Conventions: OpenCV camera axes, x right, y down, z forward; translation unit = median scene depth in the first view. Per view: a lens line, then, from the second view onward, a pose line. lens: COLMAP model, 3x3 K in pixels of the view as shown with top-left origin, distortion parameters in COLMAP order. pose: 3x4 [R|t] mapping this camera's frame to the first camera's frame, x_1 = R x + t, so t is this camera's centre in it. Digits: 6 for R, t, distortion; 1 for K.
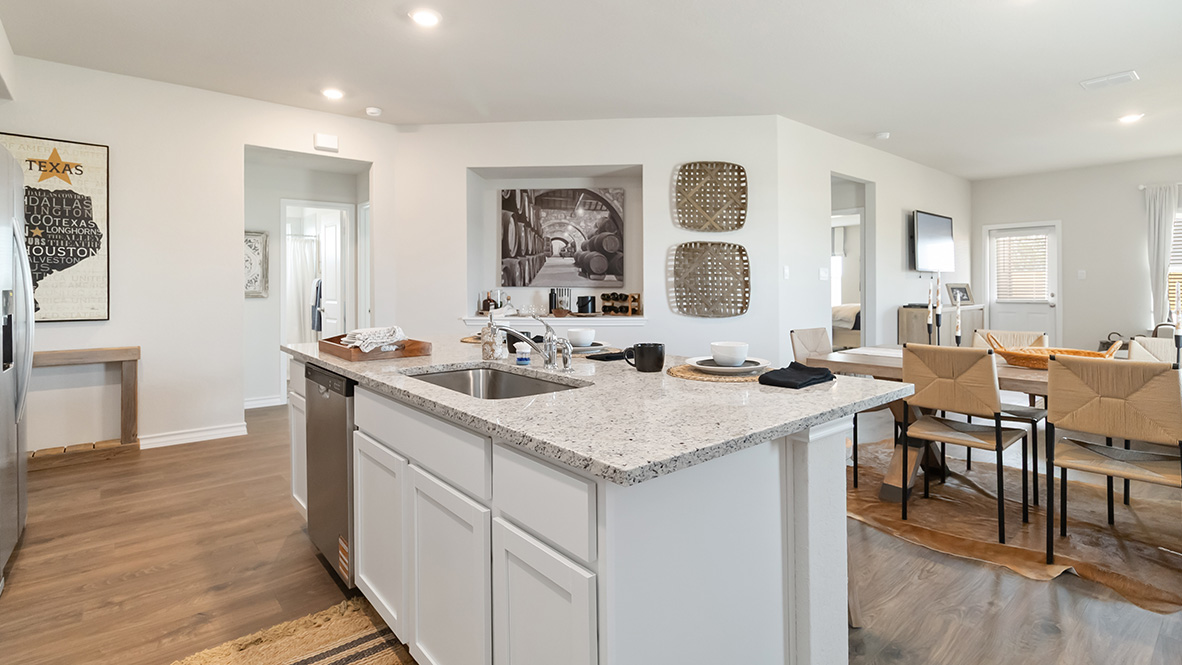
lens RADIAL K [[563.1, 0, 594.5], [0, 563.1, 287.6], [0, 0, 1]] dist [0.002001, 0.000444]
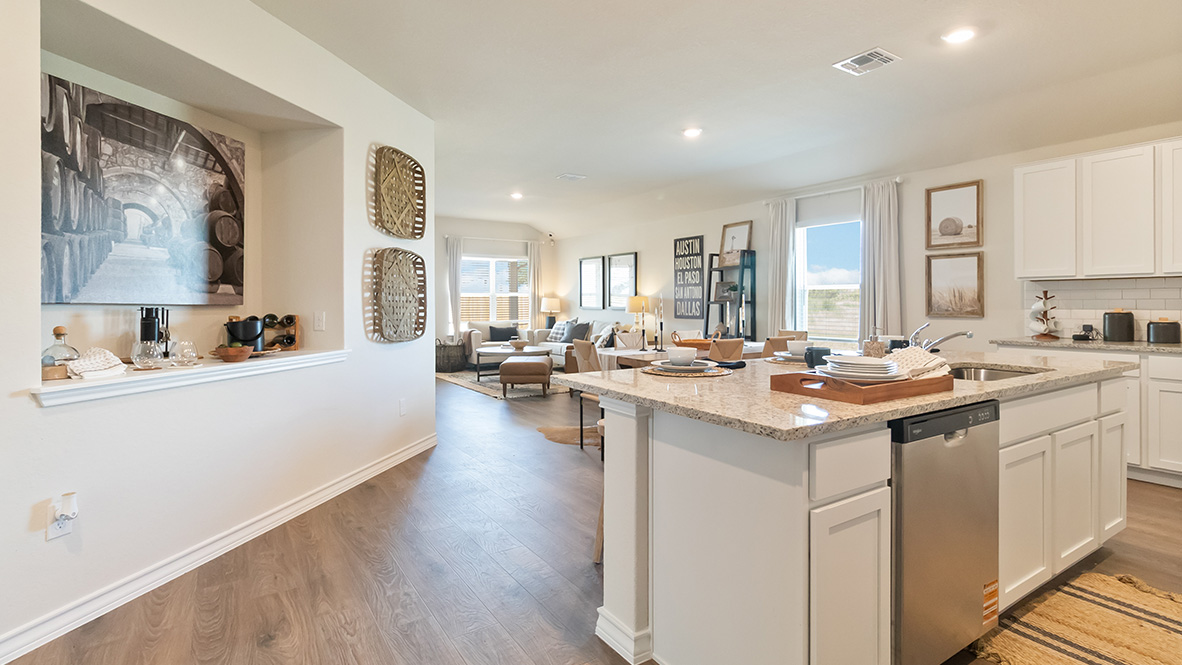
lens RADIAL K [[569.2, 0, 598.2], [0, 569.2, 302.6], [0, 0, 1]] dist [0.004376, 0.000716]
pose [[0.117218, 0.005886, 0.993089, -0.576058], [0.003793, 0.999972, -0.006374, 0.001749], [-0.993099, 0.004514, 0.117192, 0.610797]]
